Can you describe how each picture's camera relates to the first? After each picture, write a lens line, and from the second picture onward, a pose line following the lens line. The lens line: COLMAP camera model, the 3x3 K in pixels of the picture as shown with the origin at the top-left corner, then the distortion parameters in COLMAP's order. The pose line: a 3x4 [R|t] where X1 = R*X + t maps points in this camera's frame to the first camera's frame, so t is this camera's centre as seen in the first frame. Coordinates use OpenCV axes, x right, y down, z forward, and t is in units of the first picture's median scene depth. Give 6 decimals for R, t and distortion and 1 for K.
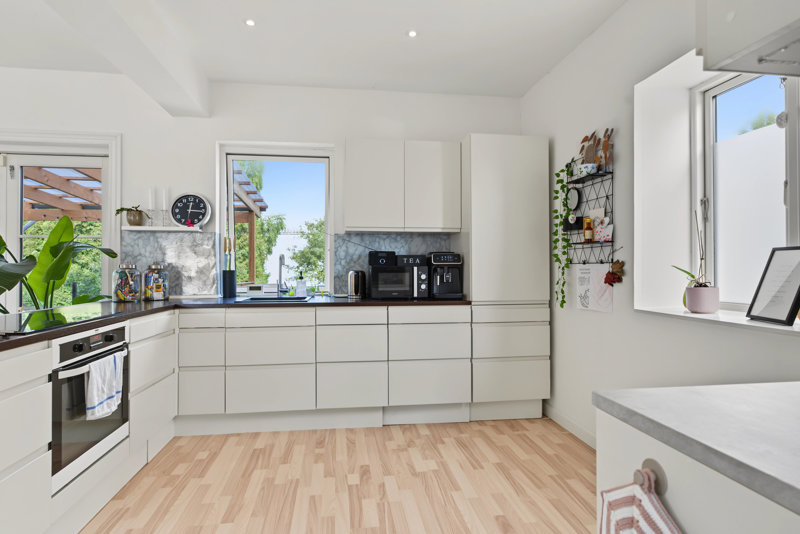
lens RADIAL K [[423.0, 0, 400.0], [0, 423.0, 267.0], [0, 0, 1]] dist [0.003763, 0.000273]
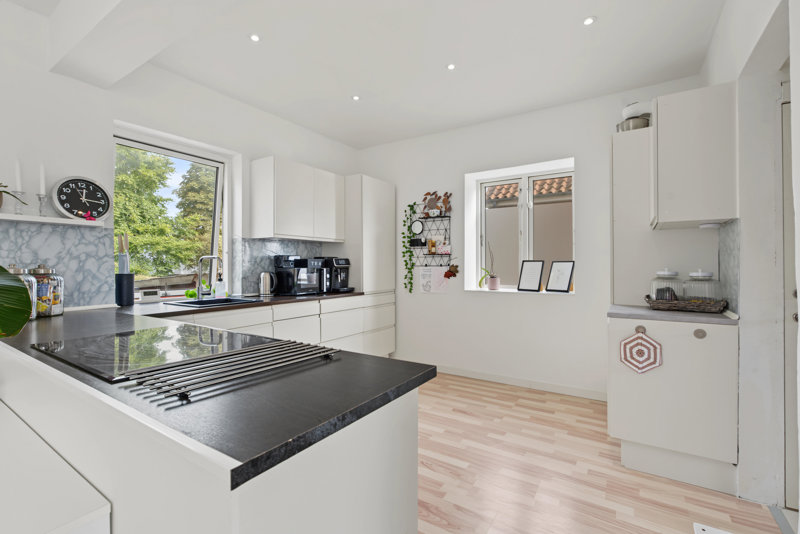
lens RADIAL K [[356.5, 0, 400.0], [0, 356.5, 267.0], [0, 0, 1]] dist [-0.000632, -0.000218]
pose [[0.654490, -0.004504, 0.756057, -0.678405], [-0.000706, 0.999978, 0.006568, -0.013071], [-0.756070, -0.004832, 0.654473, 0.126622]]
